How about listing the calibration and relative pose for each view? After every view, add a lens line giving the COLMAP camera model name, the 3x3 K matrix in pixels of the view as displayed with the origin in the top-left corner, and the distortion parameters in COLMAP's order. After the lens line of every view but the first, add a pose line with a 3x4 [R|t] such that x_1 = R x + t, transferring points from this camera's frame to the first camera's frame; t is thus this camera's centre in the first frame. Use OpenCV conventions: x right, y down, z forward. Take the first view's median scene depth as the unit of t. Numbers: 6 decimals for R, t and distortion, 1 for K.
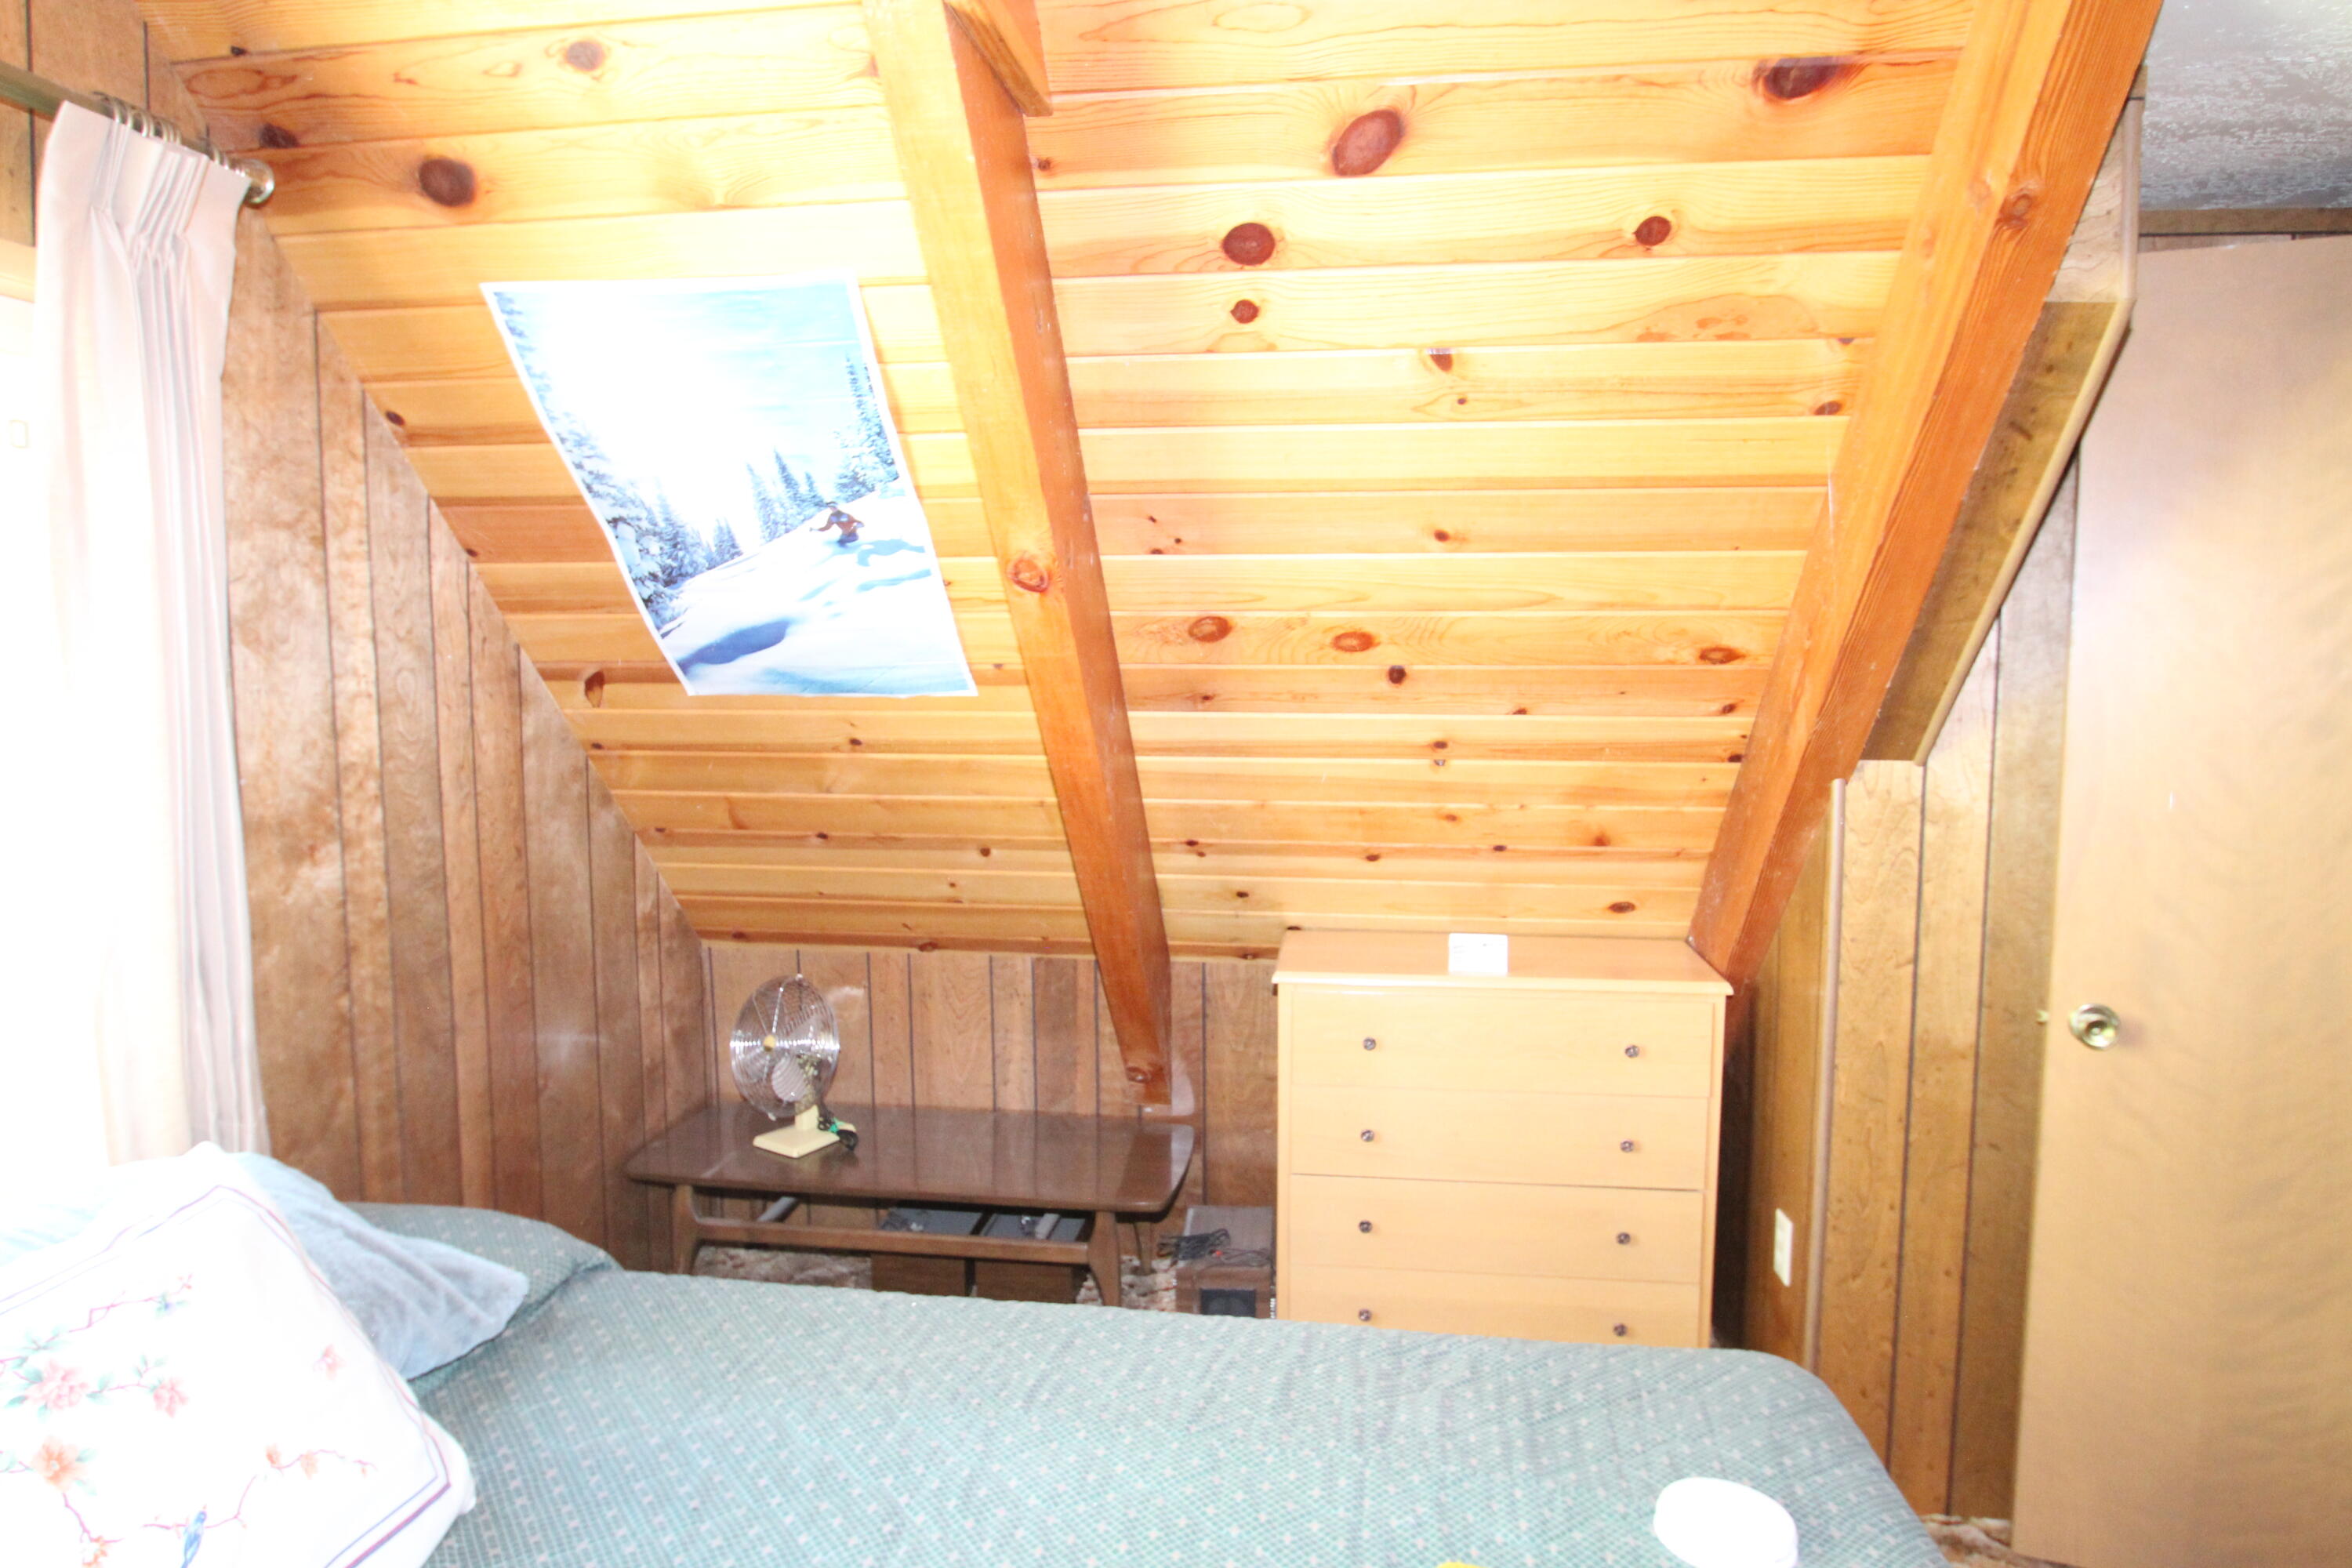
lens RADIAL K [[1435.1, 0, 1166.1], [0, 1435.1, 788.3], [0, 0, 1]] dist [-0.020495, -0.009384]
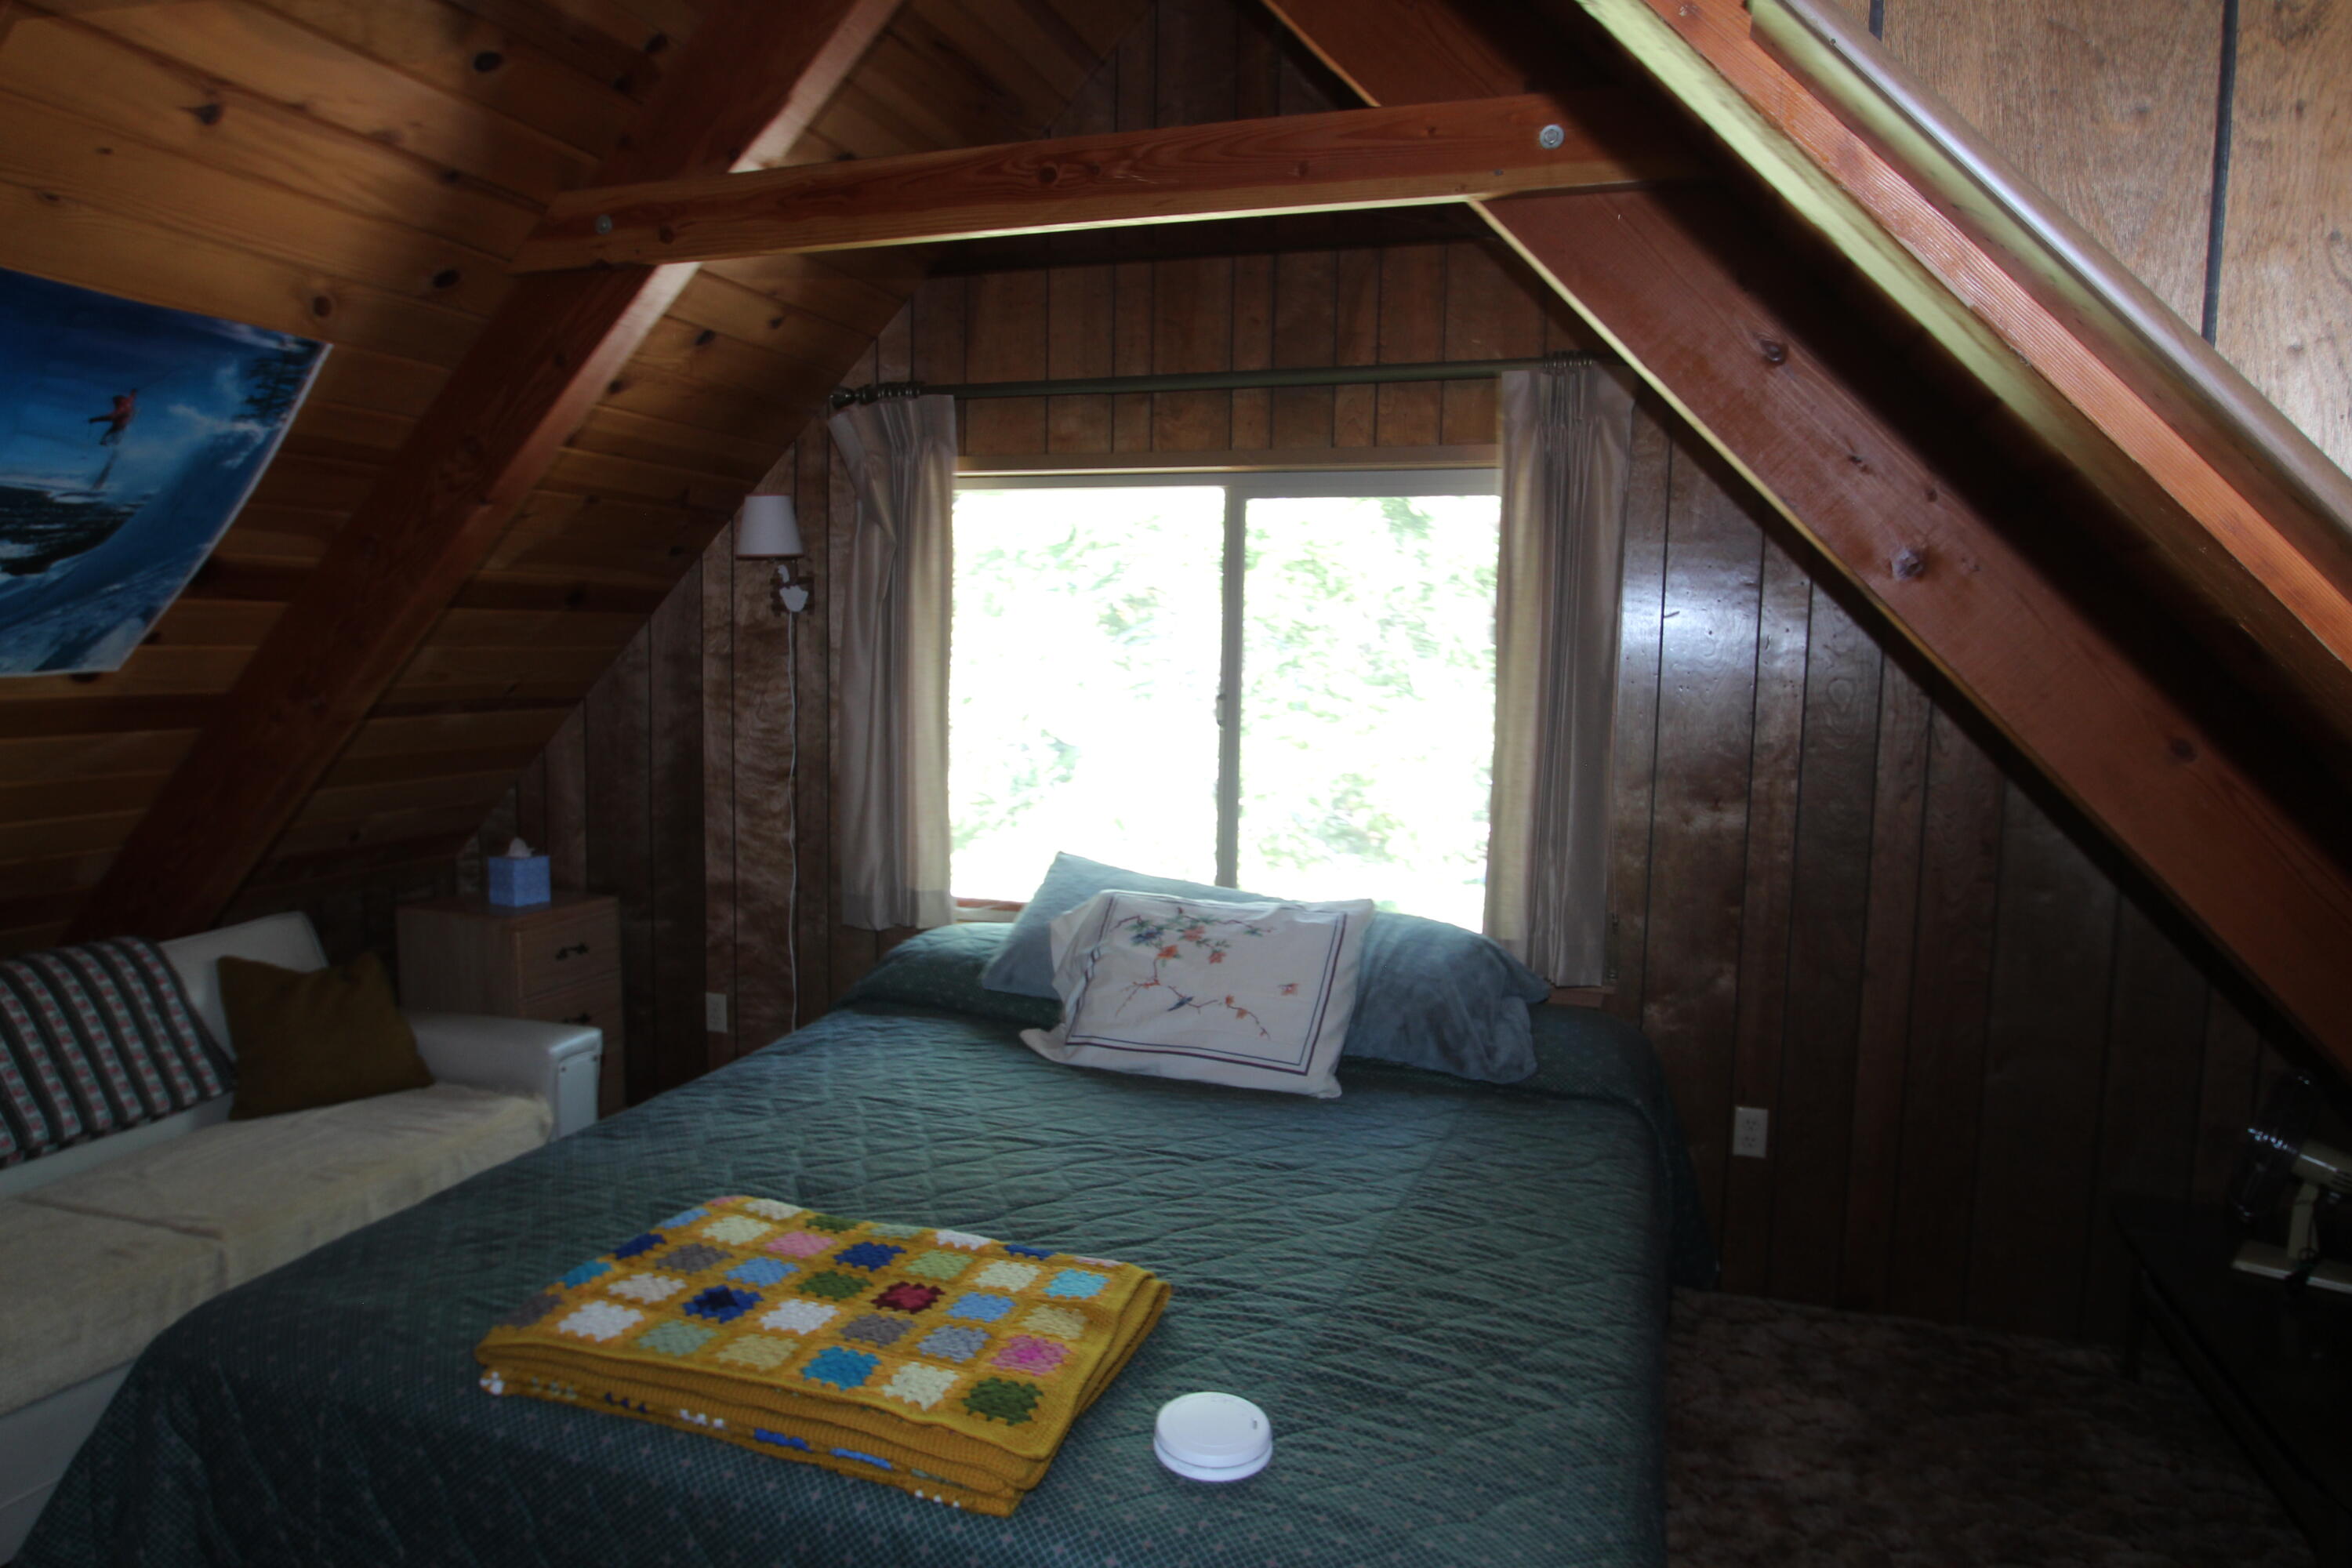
lens RADIAL K [[1435.1, 0, 1165.3], [0, 1435.1, 787.5], [0, 0, 1]] dist [-0.020495, -0.009384]
pose [[-0.175166, 0.089154, -0.980494, 0.906674], [-0.105716, 0.988431, 0.108762, -0.066213], [0.978847, 0.122705, -0.163715, 0.668075]]
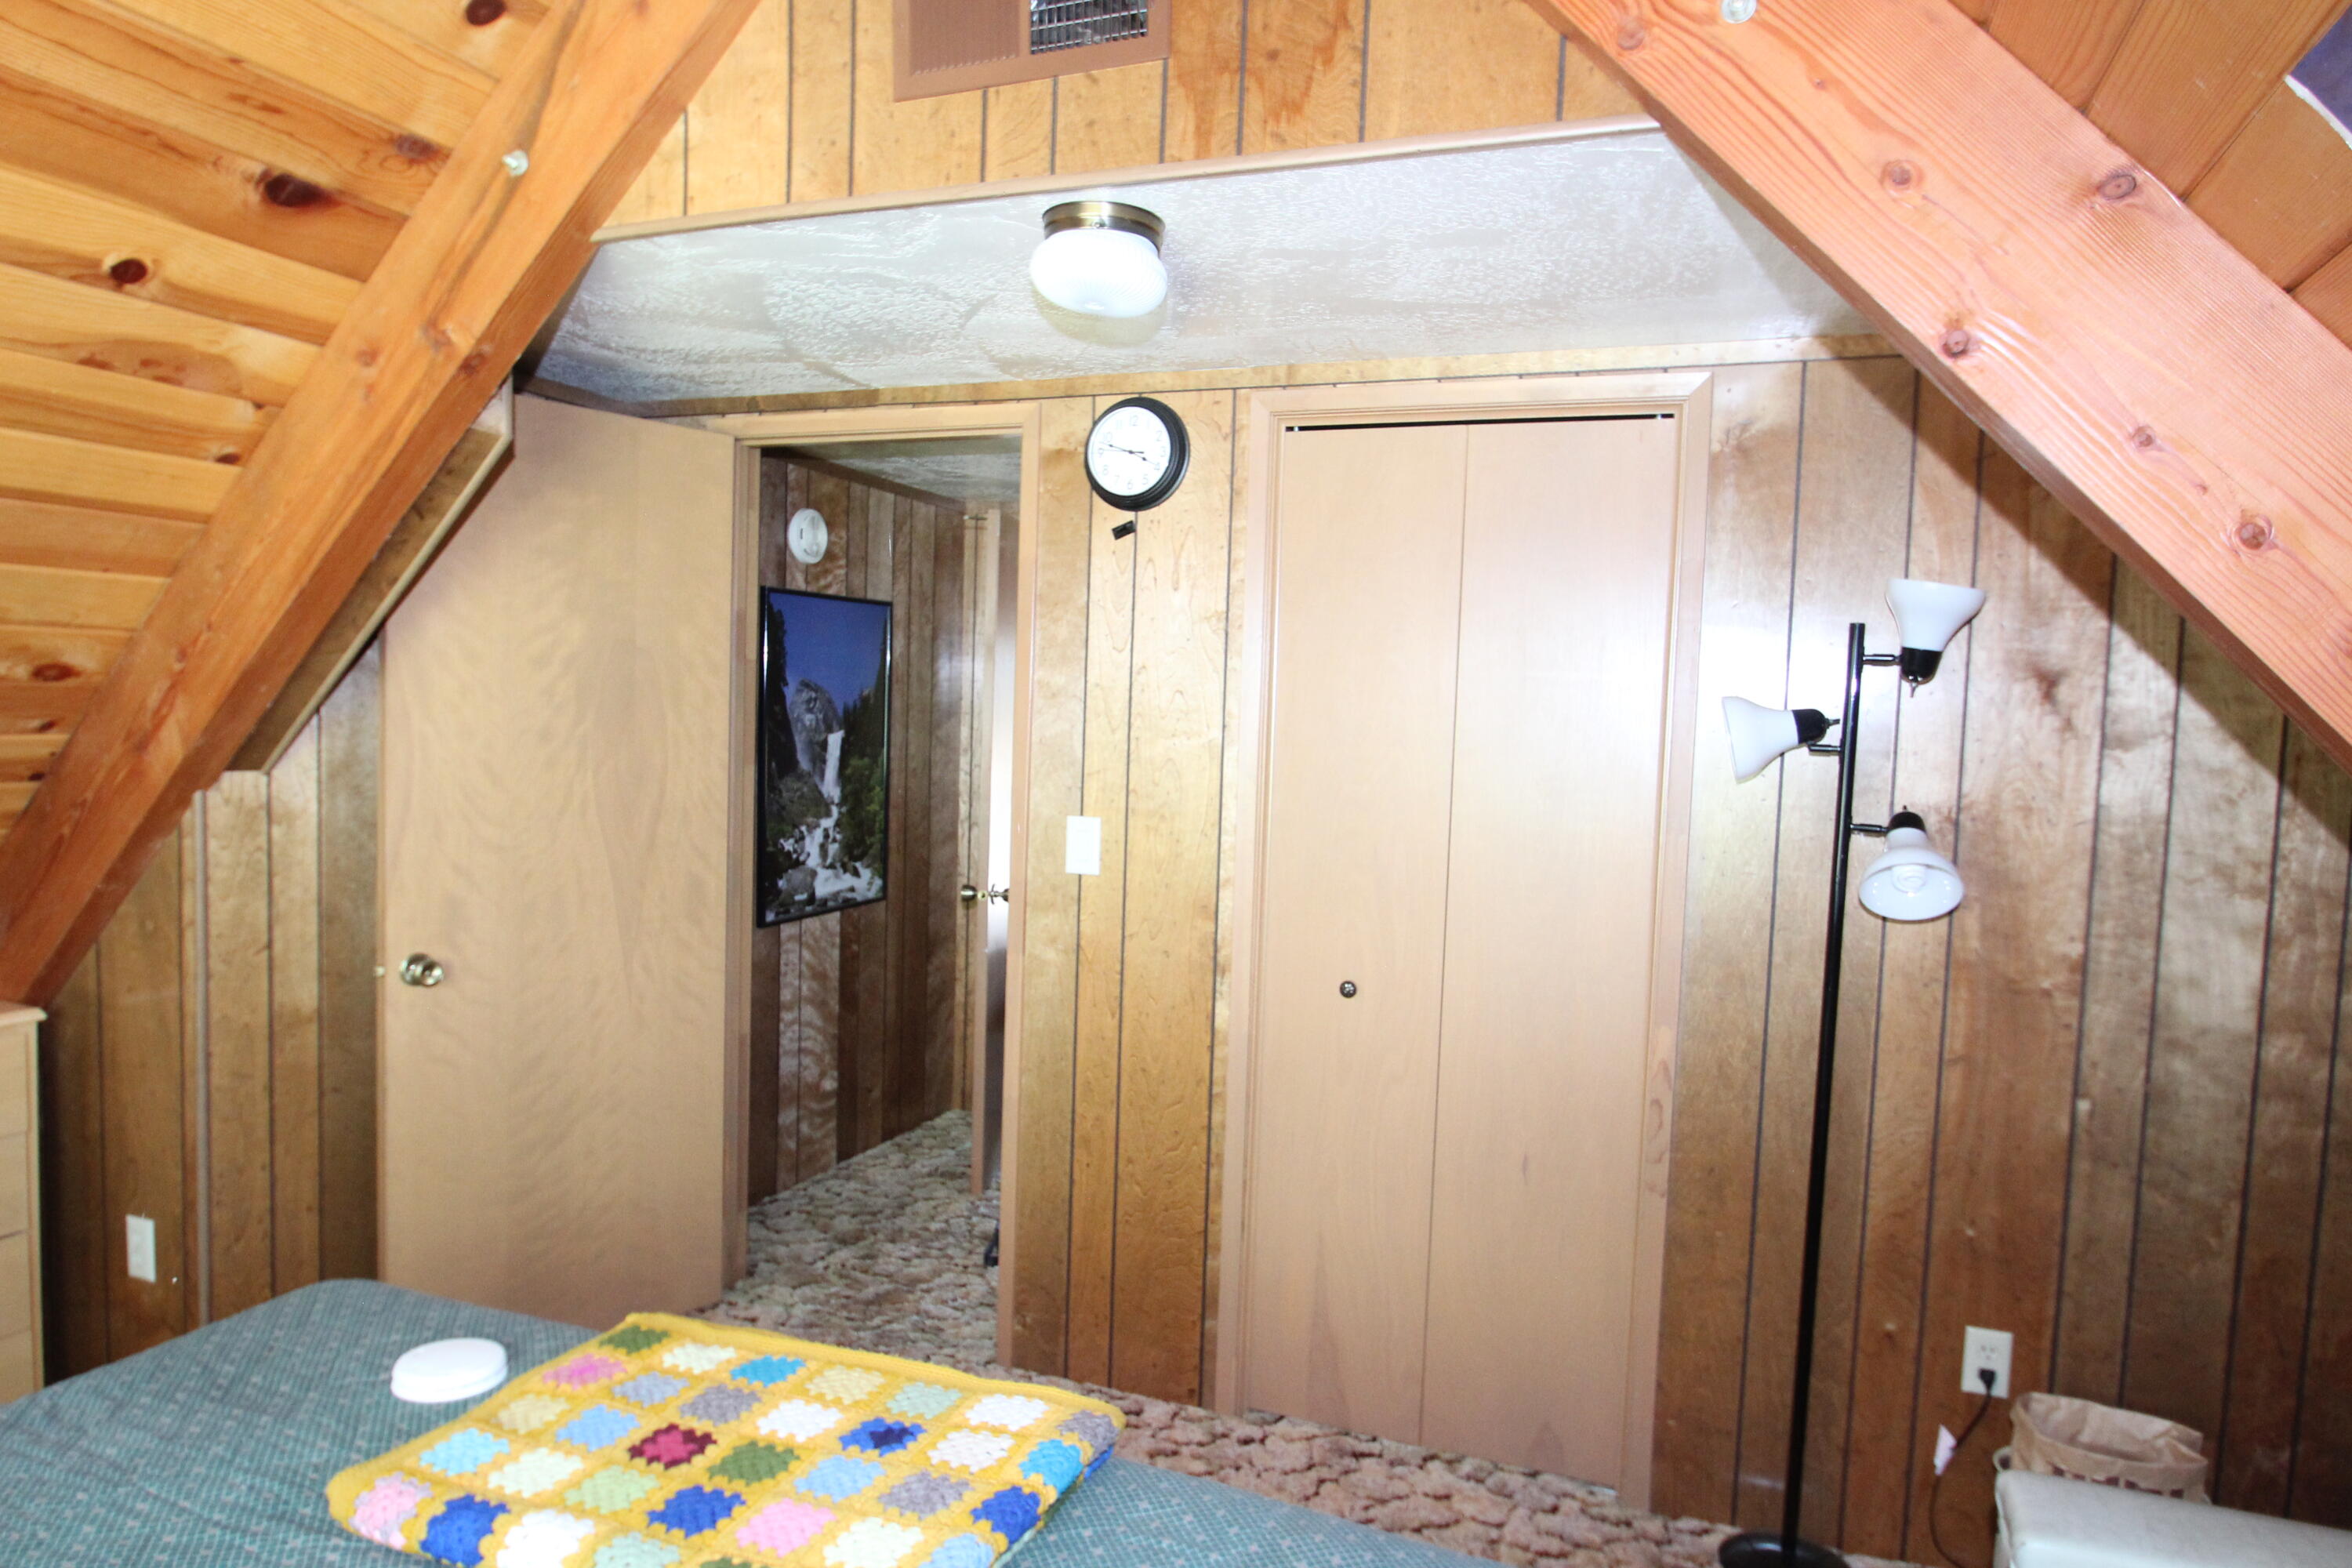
lens RADIAL K [[1435.1, 0, 1172.7], [0, 1435.1, 786.0], [0, 0, 1]] dist [-0.020495, -0.009384]
pose [[0.225078, -0.049760, 0.973069, -0.411299], [0.051708, 0.997898, 0.039069, -0.013556], [-0.972968, 0.041522, 0.227178, 0.033634]]
